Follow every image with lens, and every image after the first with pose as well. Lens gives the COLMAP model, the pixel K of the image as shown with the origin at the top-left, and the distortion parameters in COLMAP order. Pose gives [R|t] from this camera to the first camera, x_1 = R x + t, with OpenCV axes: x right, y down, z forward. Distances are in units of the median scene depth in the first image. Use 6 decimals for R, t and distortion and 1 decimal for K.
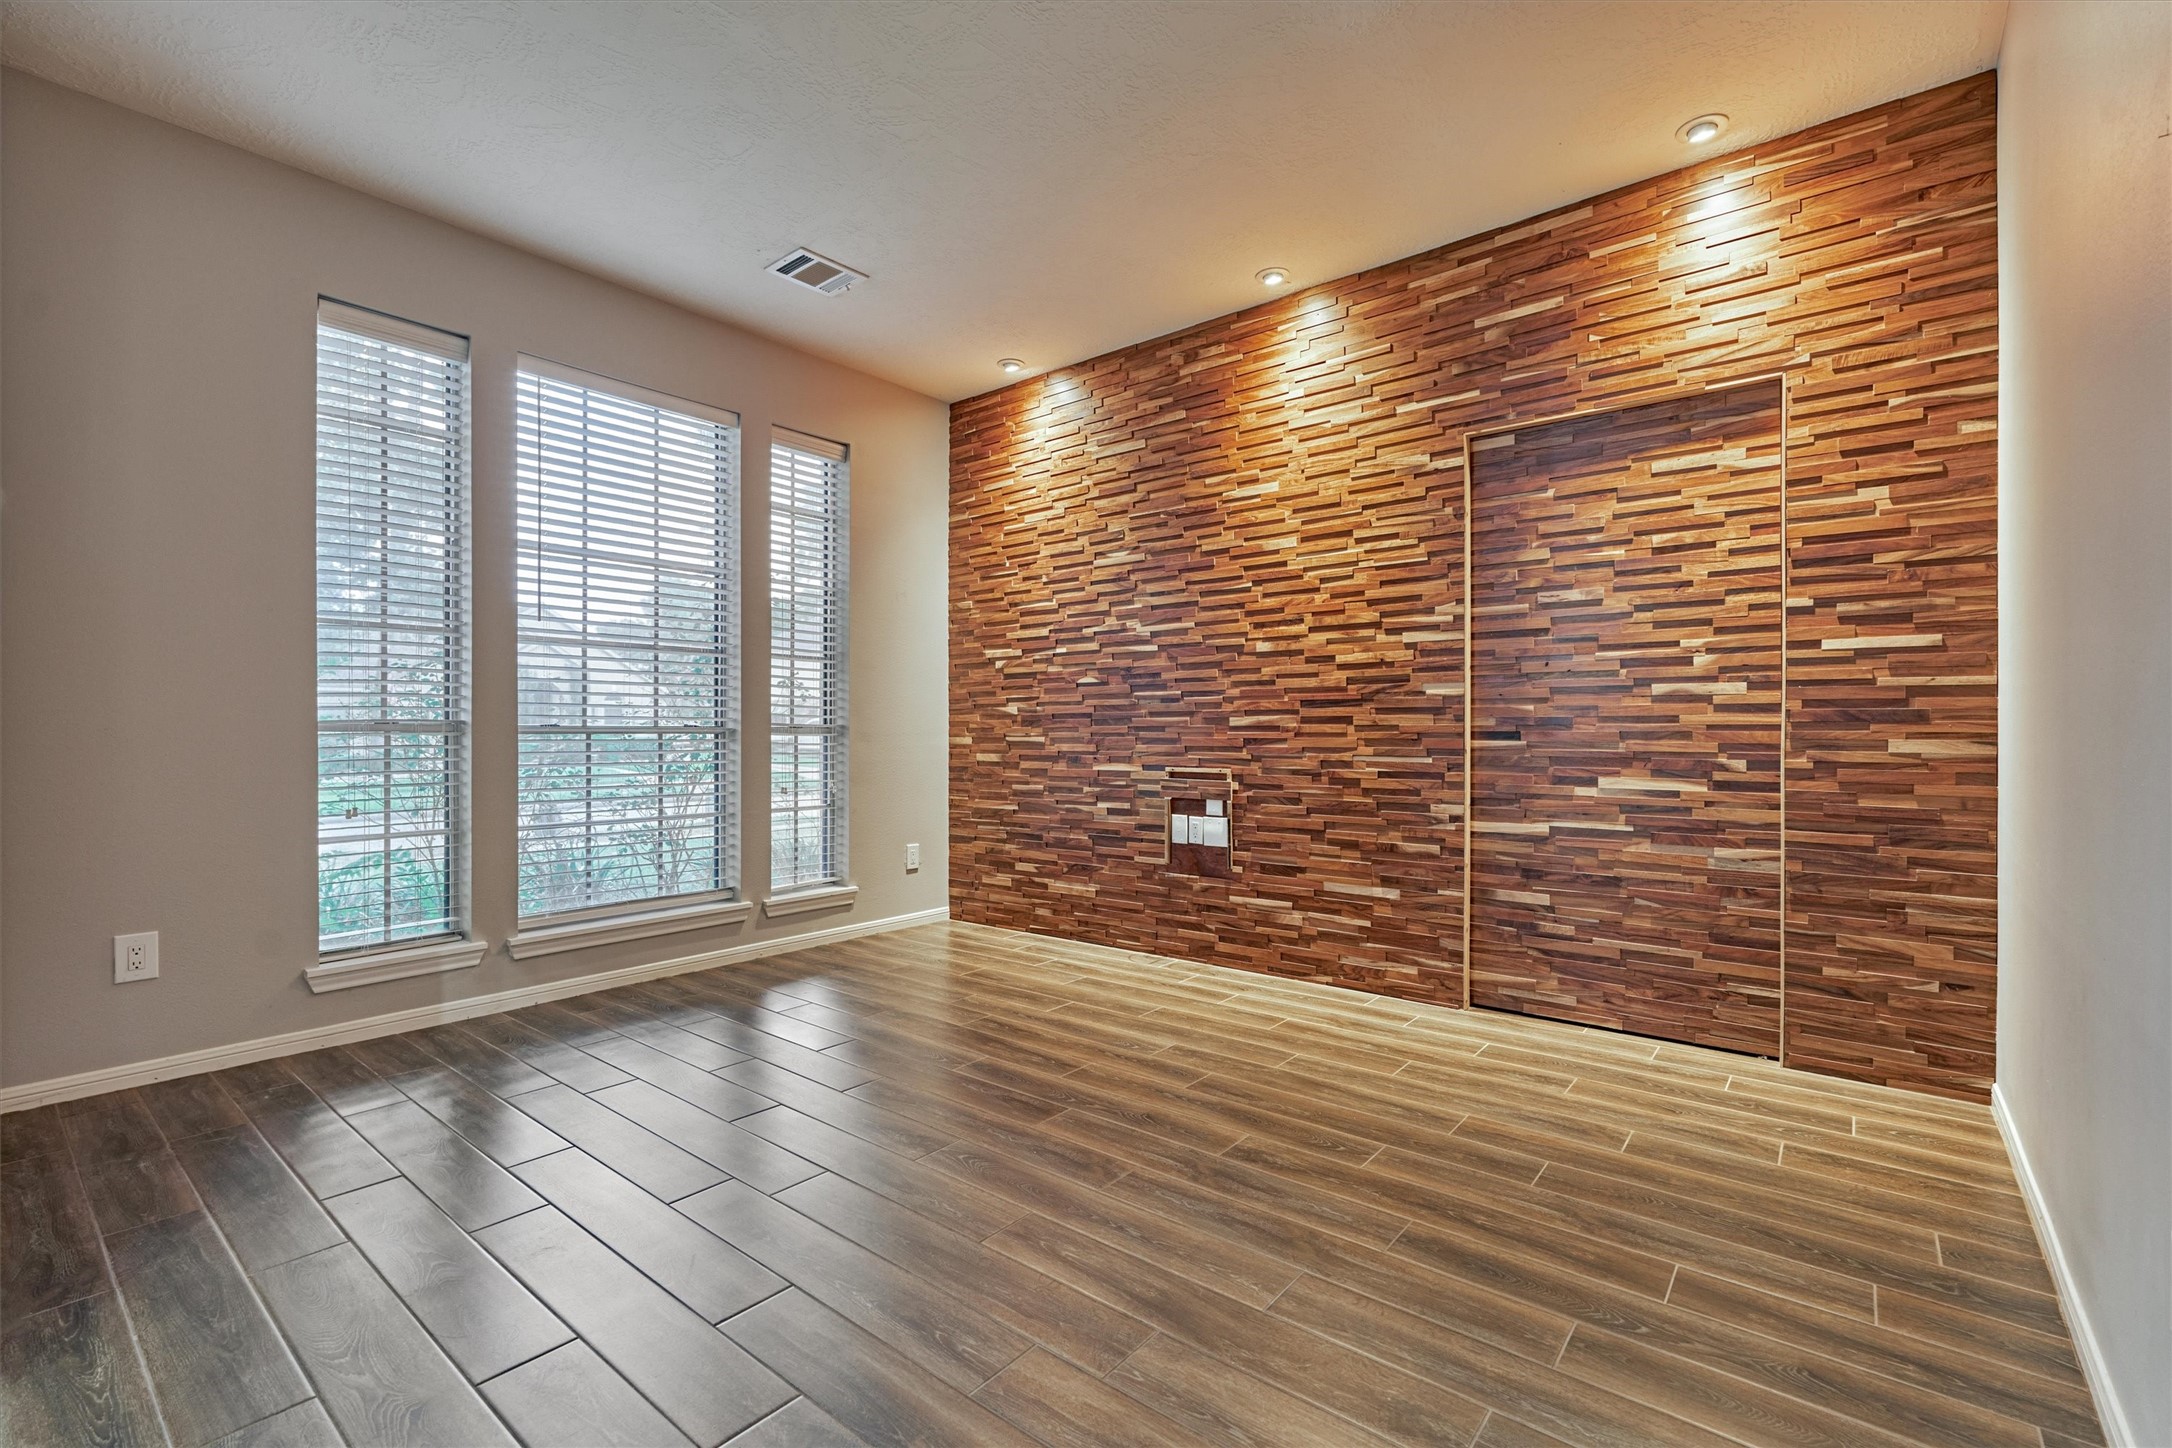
lens RADIAL K [[962.6, 0, 1087.6], [0, 962.6, 720.7], [0, 0, 1]] dist [-0.003514, -0.000827]
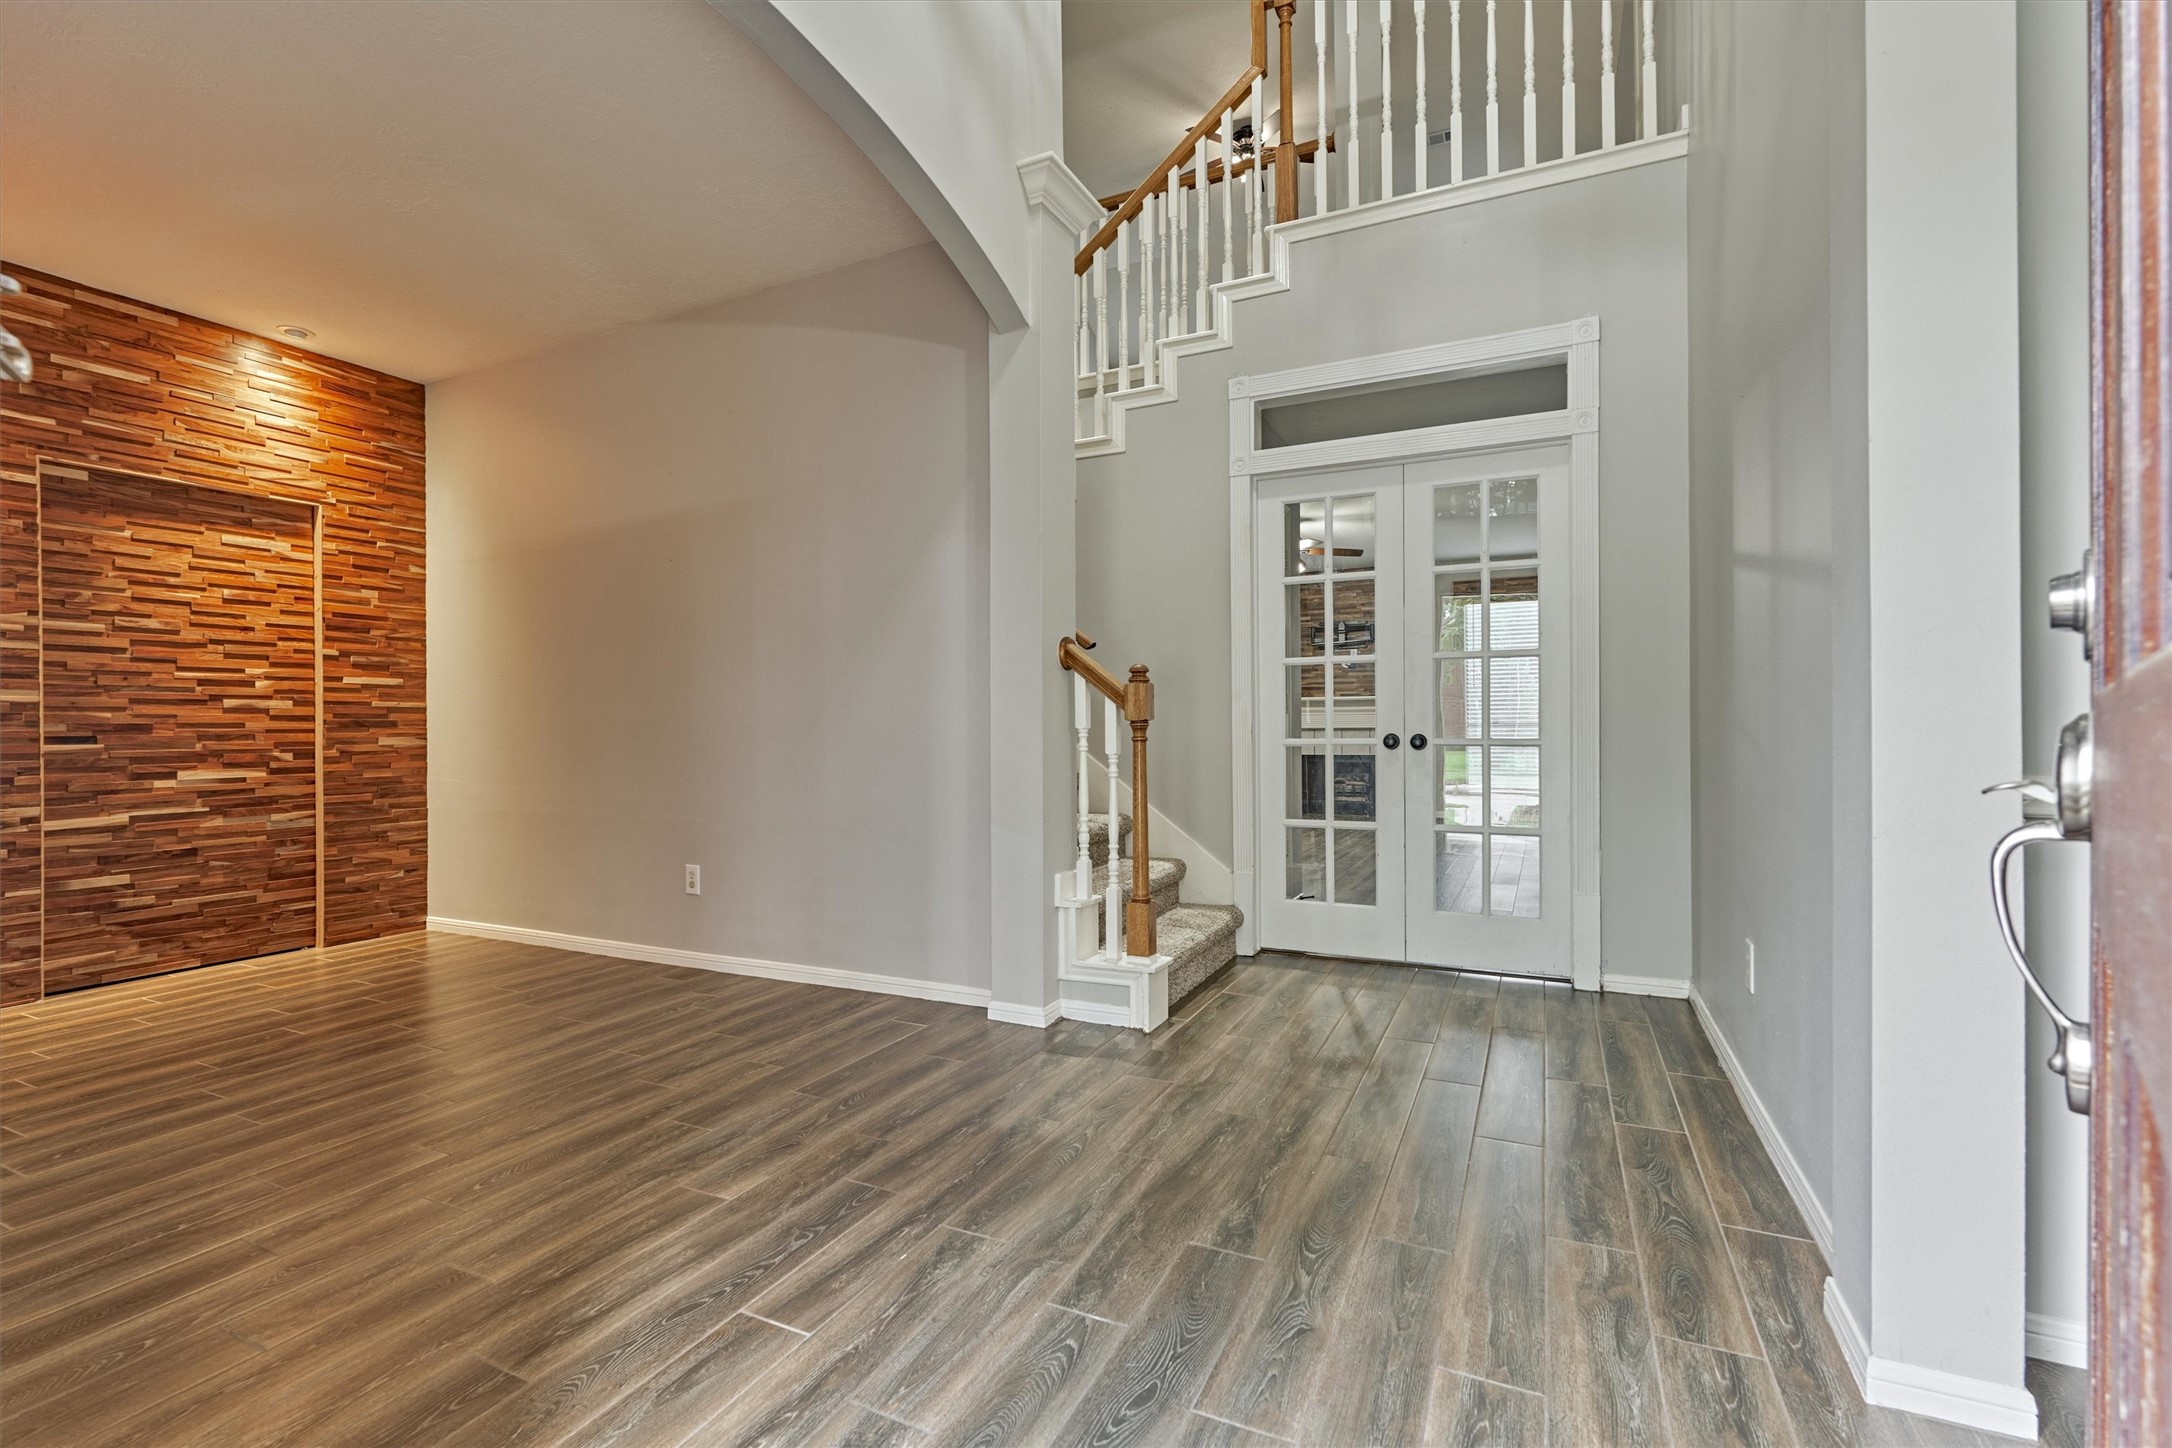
lens RADIAL K [[962.6, 0, 1083.4], [0, 962.6, 729.0], [0, 0, 1]] dist [-0.003514, -0.000827]
pose [[-0.238564, 0.004548, 0.971116, -1.018668], [0.009833, 0.999949, -0.002267, 0.018546], [-0.971077, 0.009008, -0.238597, 0.155006]]
